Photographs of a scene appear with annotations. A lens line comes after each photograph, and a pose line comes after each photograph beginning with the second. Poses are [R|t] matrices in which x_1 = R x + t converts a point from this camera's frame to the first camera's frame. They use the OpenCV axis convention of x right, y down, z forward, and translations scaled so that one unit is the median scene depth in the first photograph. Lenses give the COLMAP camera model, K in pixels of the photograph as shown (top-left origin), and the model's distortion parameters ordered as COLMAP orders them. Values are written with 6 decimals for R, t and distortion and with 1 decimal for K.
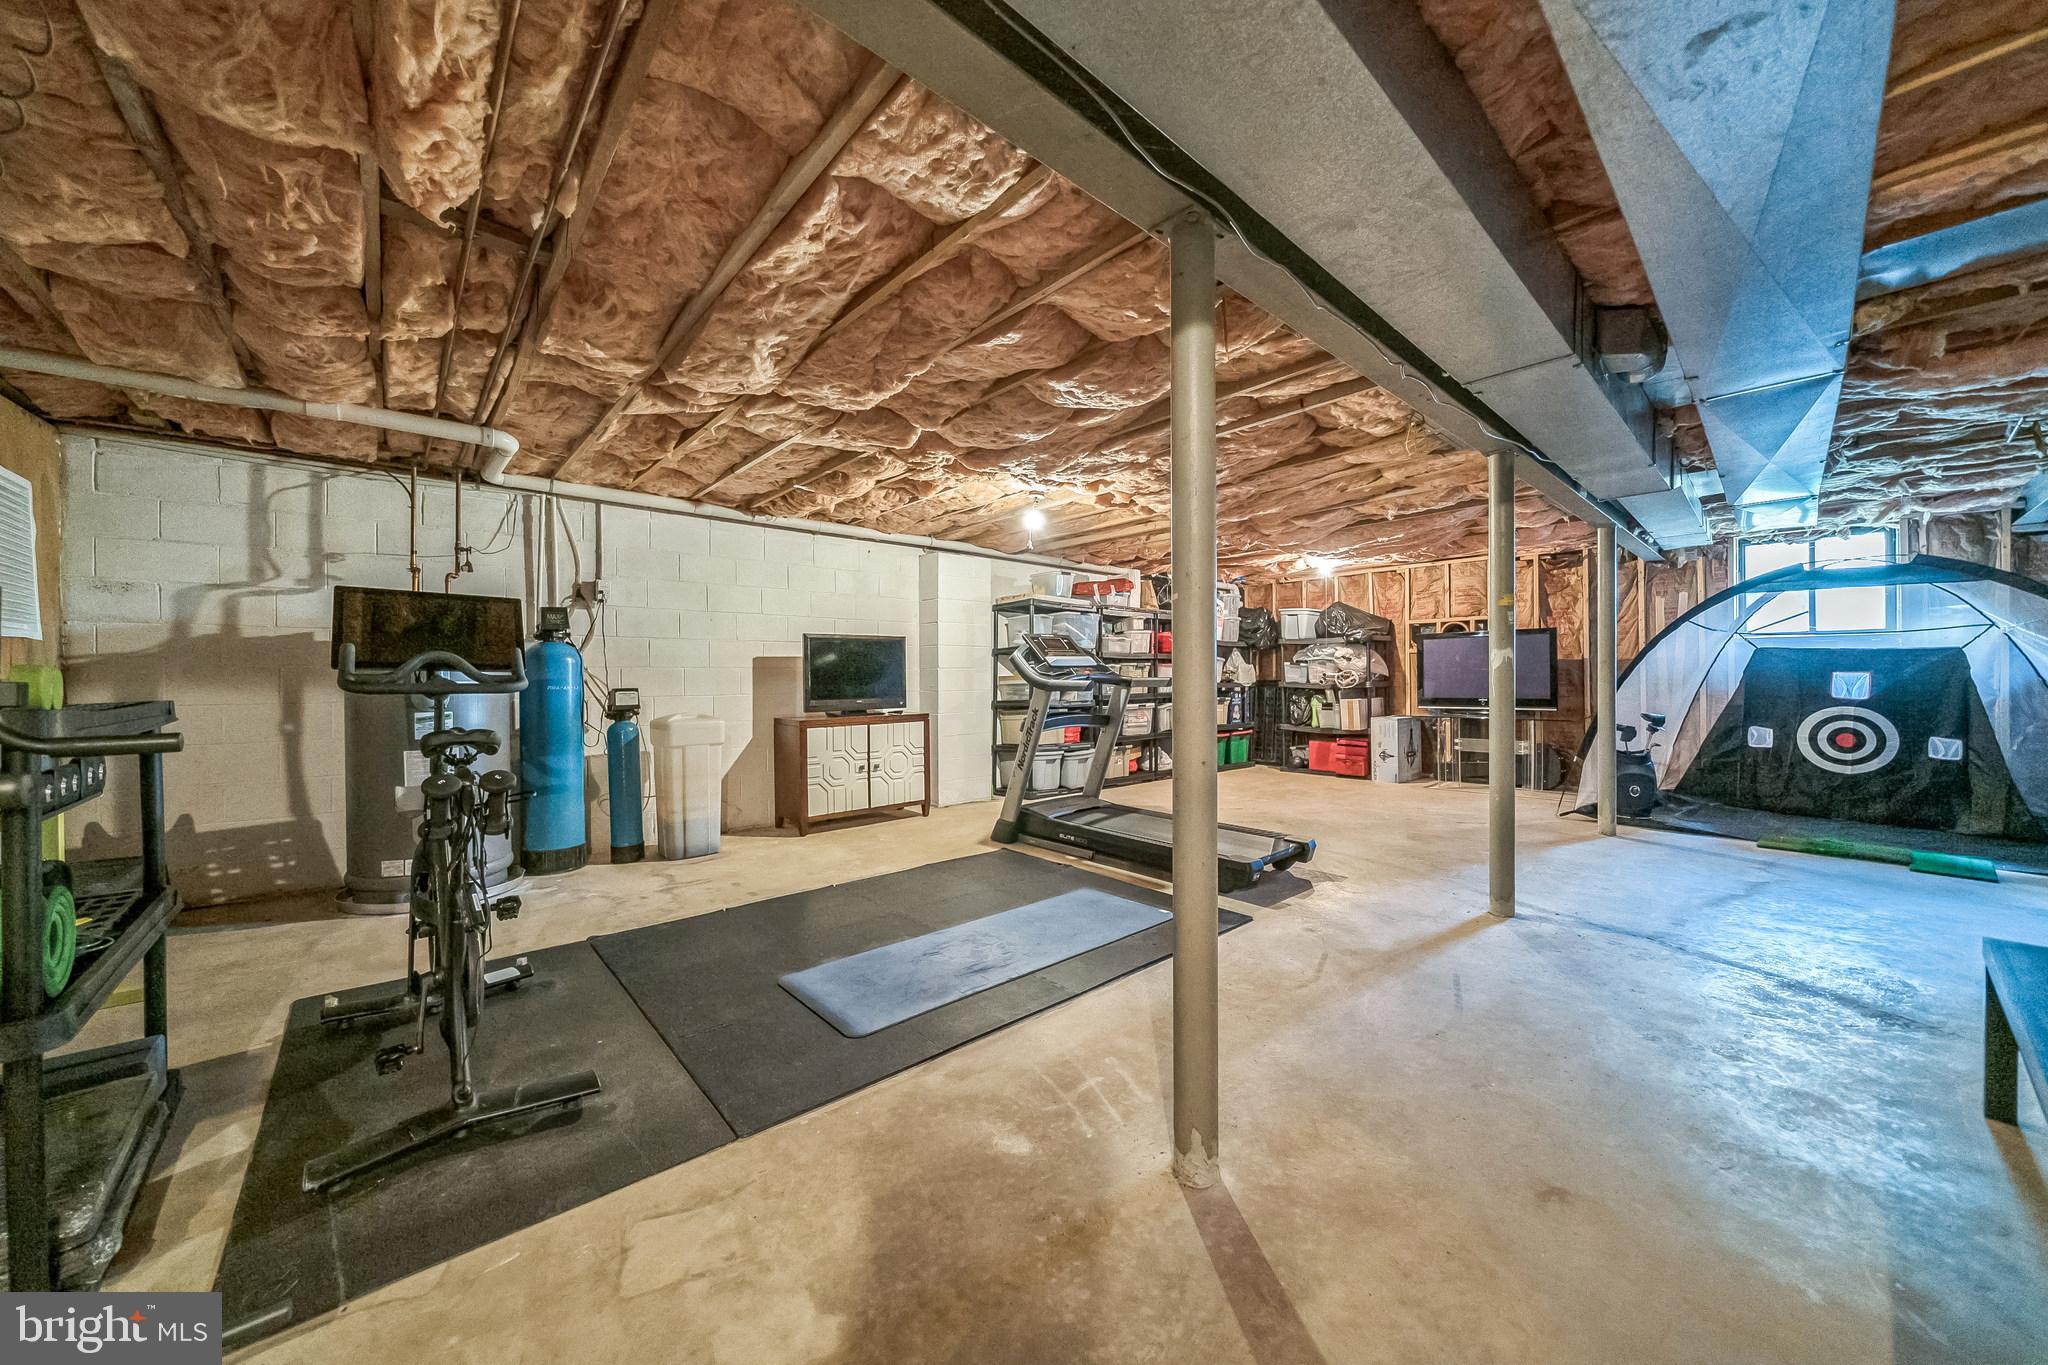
lens RADIAL K [[706.8, 0, 1024.0], [0, 706.8, 682.5], [0, 0, 1]] dist [-0.000196, -0.000021]
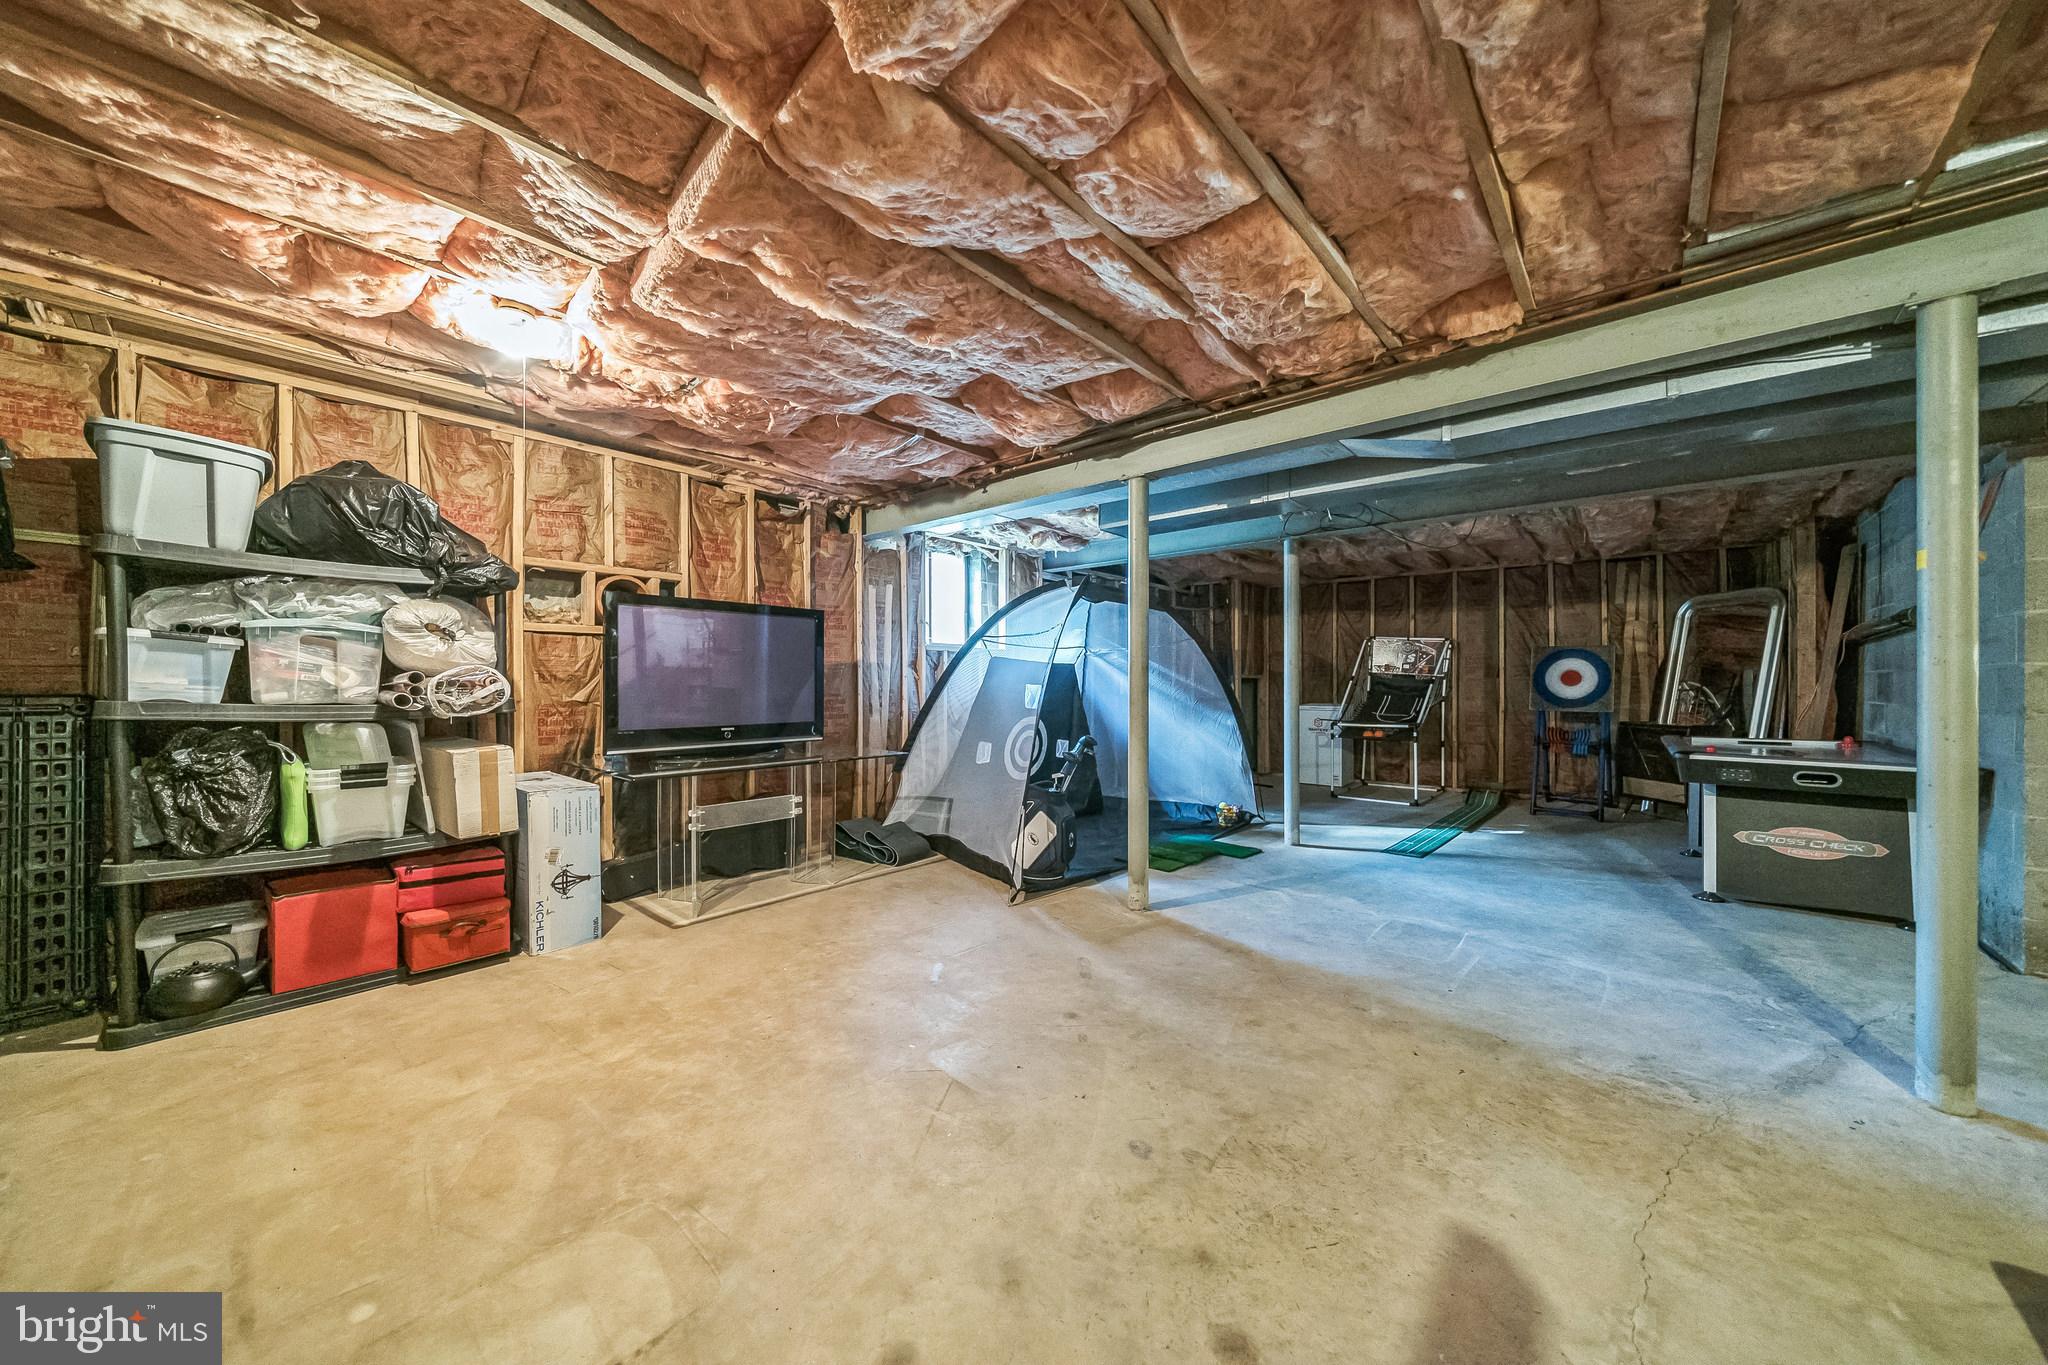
lens RADIAL K [[706.8, 0, 1024.0], [0, 706.8, 682.5], [0, 0, 1]] dist [-0.000196, -0.000021]
pose [[-0.113993, 0.005489, 0.993466, 0.076962], [0.002968, 0.999982, -0.005184, -0.006731], [-0.993477, 0.002357, -0.114007, 0.759632]]
